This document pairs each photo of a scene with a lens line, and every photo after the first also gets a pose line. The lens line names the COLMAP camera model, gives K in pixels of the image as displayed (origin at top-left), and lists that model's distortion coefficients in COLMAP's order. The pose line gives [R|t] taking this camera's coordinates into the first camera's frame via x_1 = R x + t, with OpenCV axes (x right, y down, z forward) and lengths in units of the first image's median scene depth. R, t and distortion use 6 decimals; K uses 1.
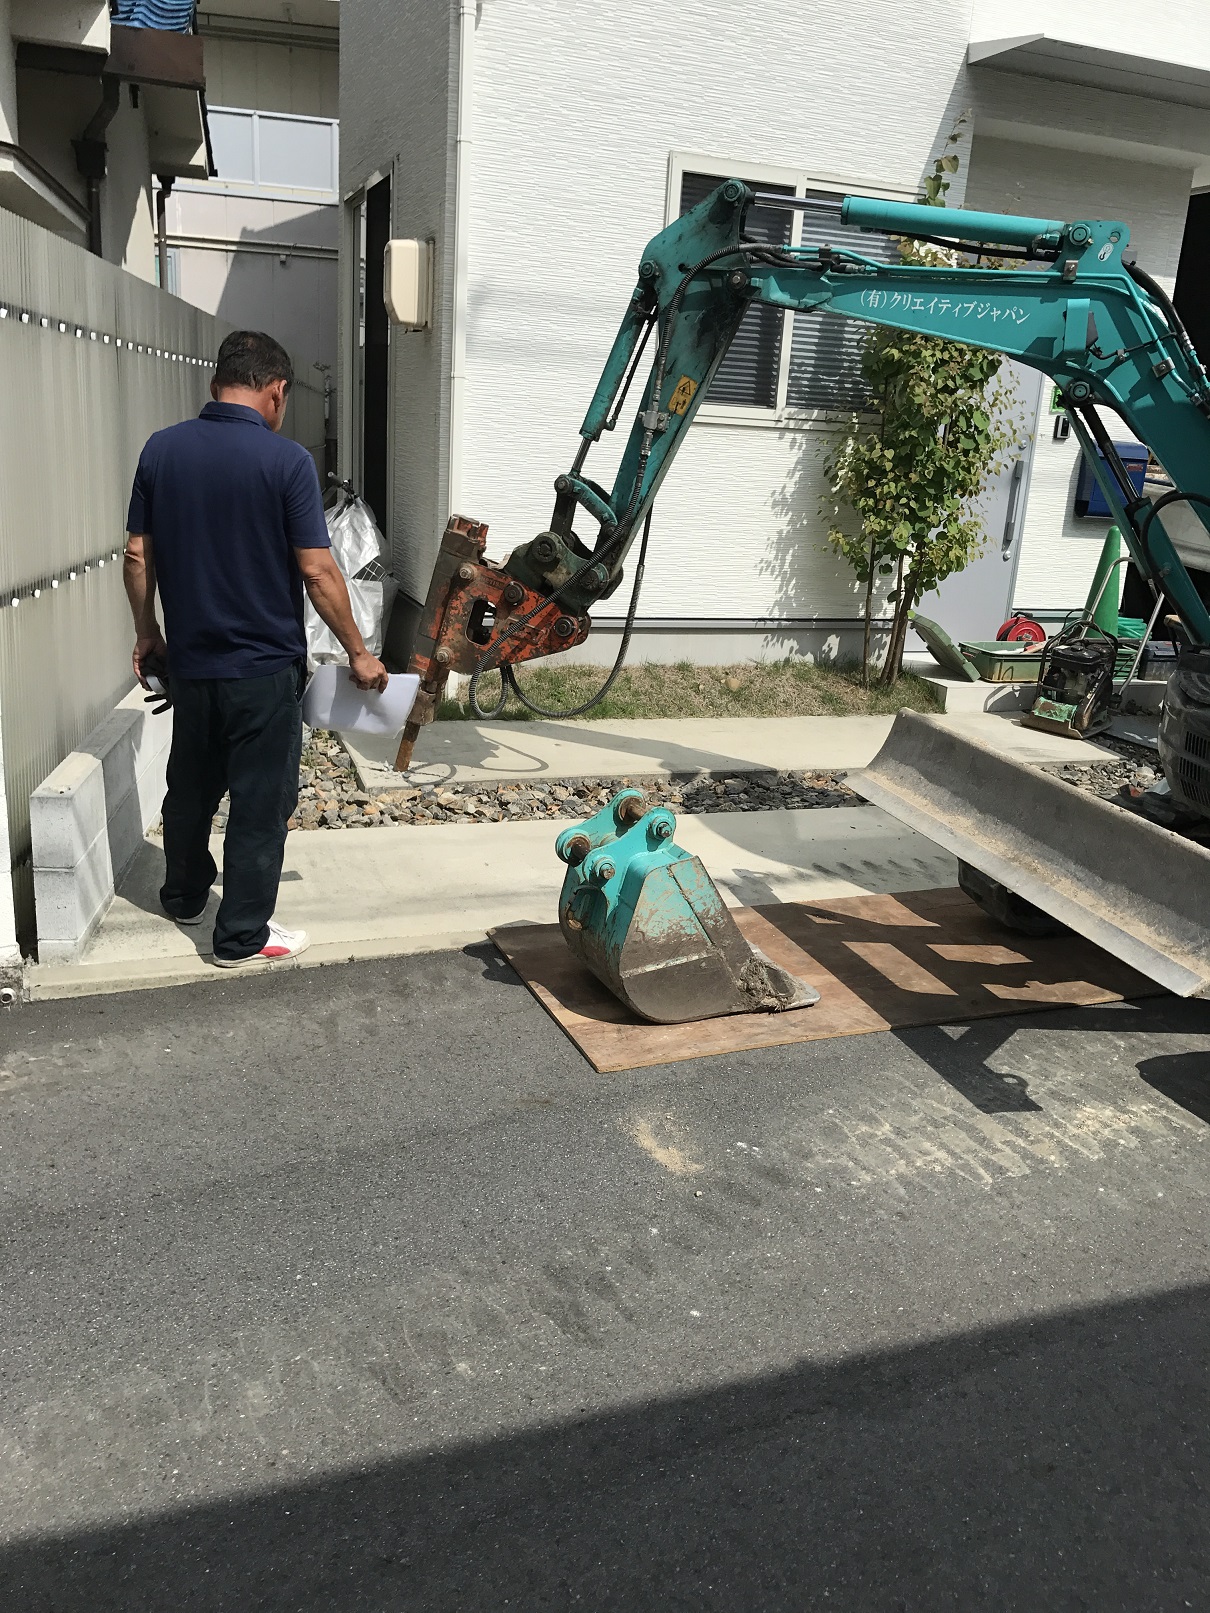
lens RADIAL K [[1349.8, 0, 605.0], [0, 1349.8, 806.5], [0, 0, 1]] dist [0.005766, -0.005455]
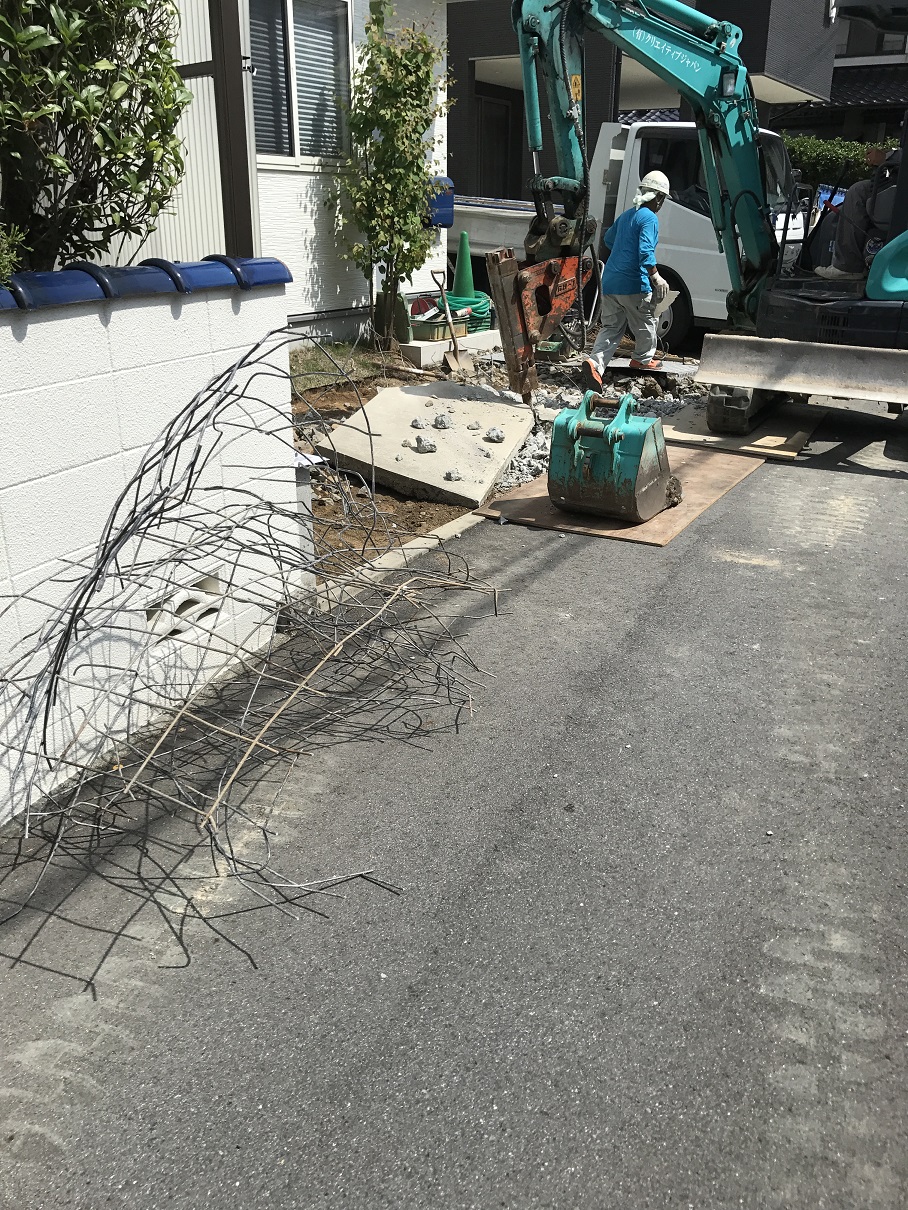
lens RADIAL K [[1012.6, 0, 454.0], [0, 1012.6, 605.0], [0, 0, 1]] dist [0.005766, -0.005455]
pose [[0.769707, -0.278230, 0.574577, -0.500587], [0.204763, 0.960075, 0.190599, -0.019317], [-0.604668, -0.029053, 0.795948, 0.052408]]
